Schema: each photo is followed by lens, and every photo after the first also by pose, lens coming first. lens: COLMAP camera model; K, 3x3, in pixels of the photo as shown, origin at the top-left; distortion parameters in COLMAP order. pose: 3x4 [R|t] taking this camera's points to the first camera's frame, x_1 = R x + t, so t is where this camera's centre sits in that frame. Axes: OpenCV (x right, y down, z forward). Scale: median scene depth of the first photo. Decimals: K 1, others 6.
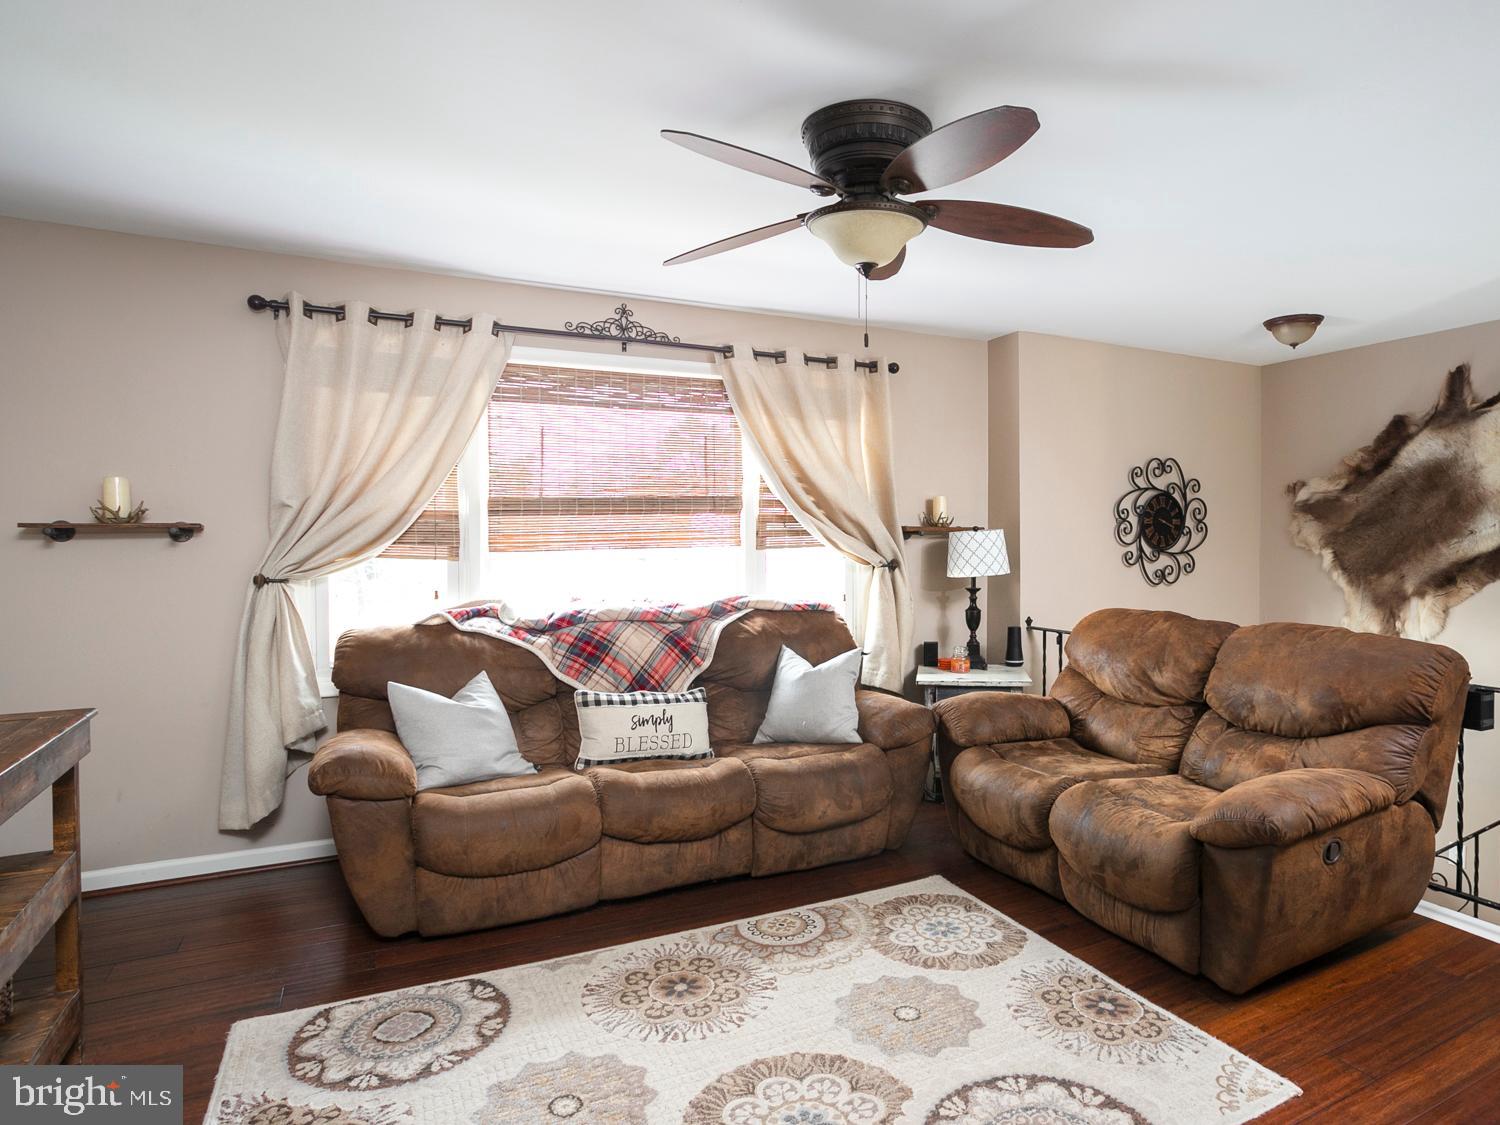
lens RADIAL K [[880.1, 0, 867.0], [0, 880.1, 559.7], [0, 0, 1]] dist [-0.043628, 0.019789]
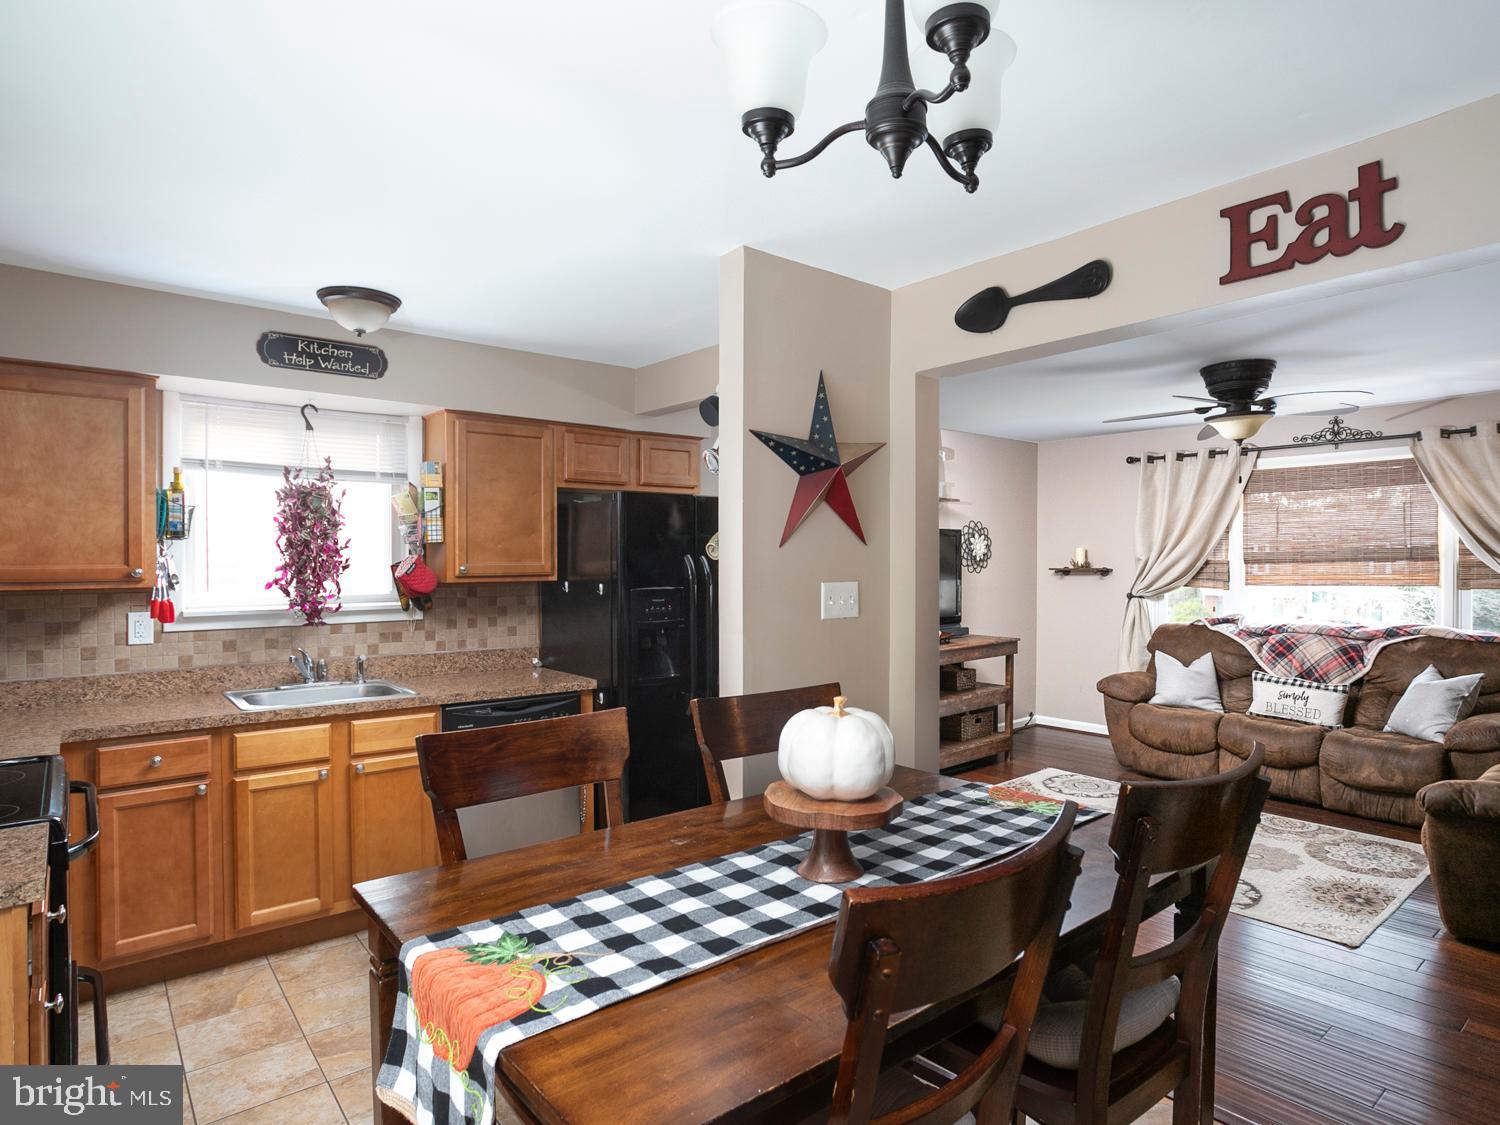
lens RADIAL K [[880.1, 0, 795.4], [0, 880.1, 562.2], [0, 0, 1]] dist [-0.043628, 0.019789]
pose [[0.213464, 0.002051, -0.976949, 1.083221], [-0.027163, 0.999624, -0.003836, -0.025000], [0.976573, 0.027356, 0.213440, -0.200484]]
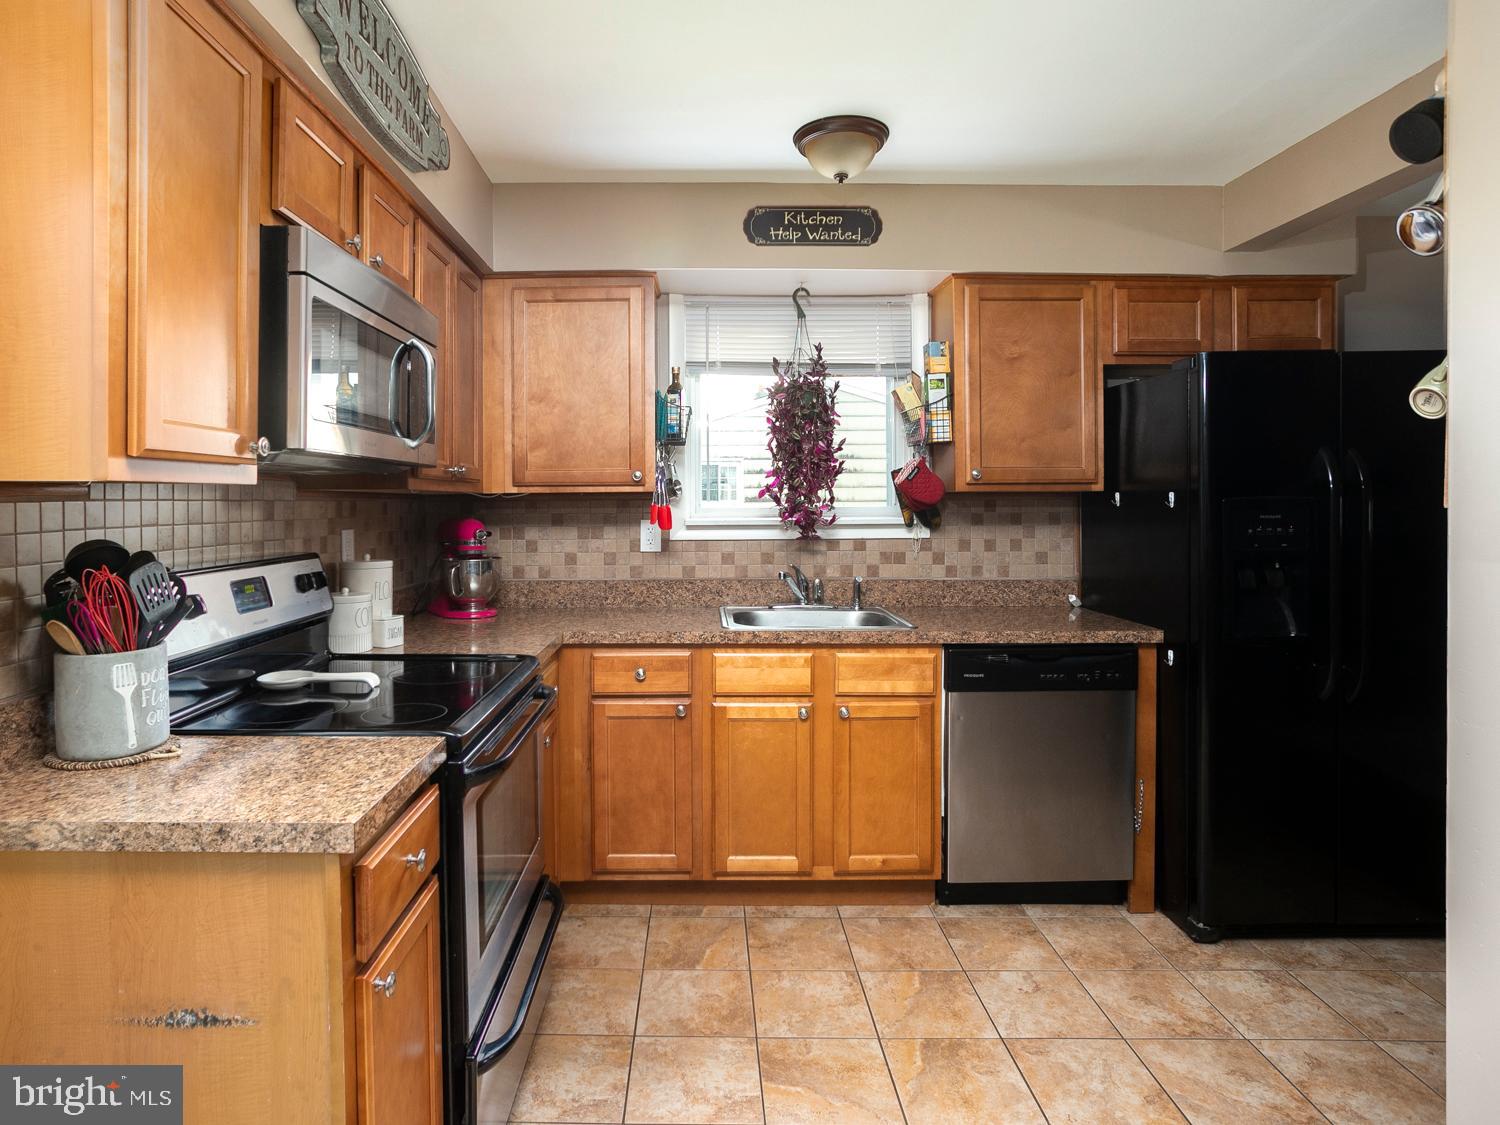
lens RADIAL K [[880.1, 0, 678.7], [0, 880.1, 501.7], [0, 0, 1]] dist [-0.043628, 0.019789]
pose [[-0.488758, -0.000189, -0.872419, 0.815976], [-0.023805, 0.999631, 0.013120, 0.014024], [0.872094, 0.027180, -0.488582, -0.205892]]
